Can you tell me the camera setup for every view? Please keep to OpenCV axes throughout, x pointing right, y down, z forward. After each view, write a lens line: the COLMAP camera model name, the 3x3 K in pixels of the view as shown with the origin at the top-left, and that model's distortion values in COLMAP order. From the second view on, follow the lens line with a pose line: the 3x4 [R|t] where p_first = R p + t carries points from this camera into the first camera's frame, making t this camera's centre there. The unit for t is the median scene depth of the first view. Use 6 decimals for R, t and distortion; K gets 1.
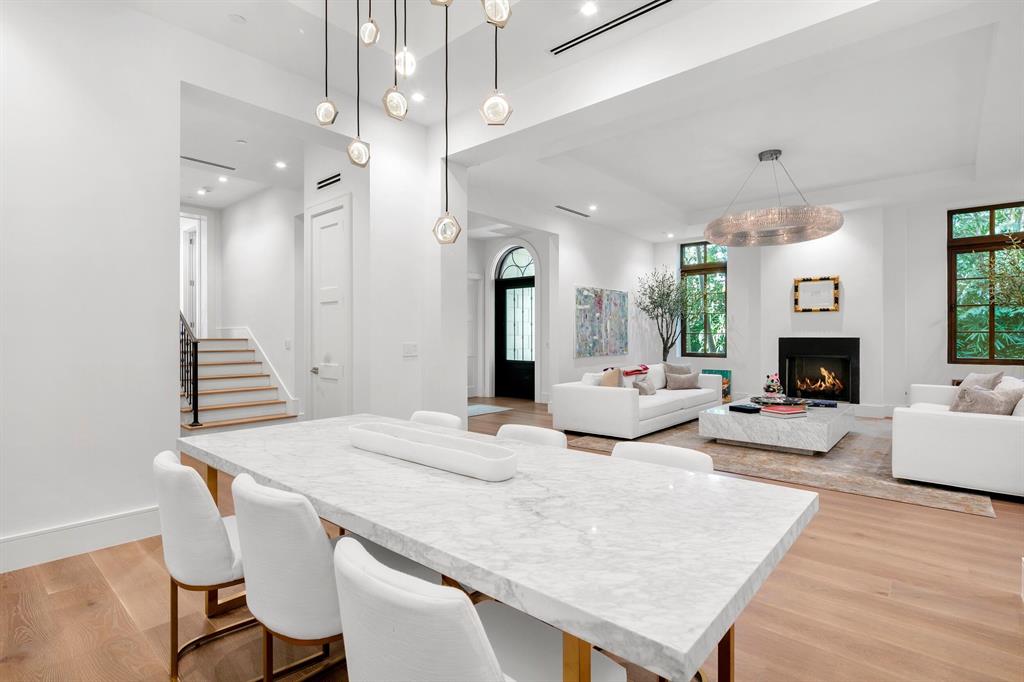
lens RADIAL K [[497.5, 0, 507.5], [0, 497.5, 342.5], [0, 0, 1]] dist [0.002597, -0.000665]
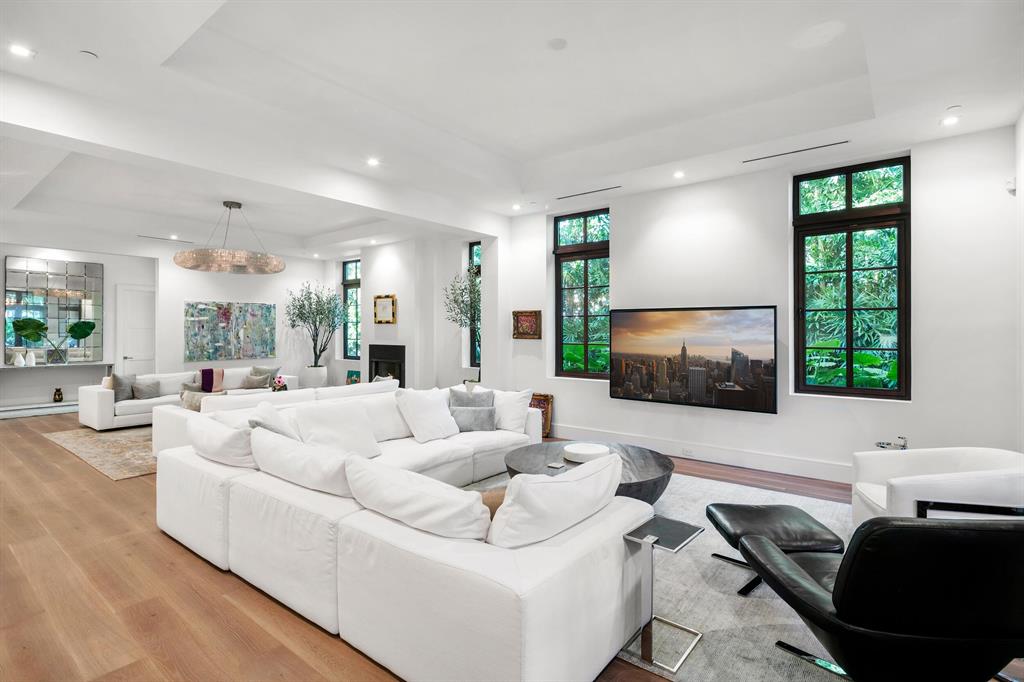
lens RADIAL K [[497.5, 0, 512.7], [0, 497.5, 334.5], [0, 0, 1]] dist [0.002597, -0.000665]
pose [[0.998387, -0.000482, 0.056778, 0.783818], [0.000619, 0.999997, -0.002393, -0.029268], [-0.056776, 0.002424, 0.998384, -0.203903]]
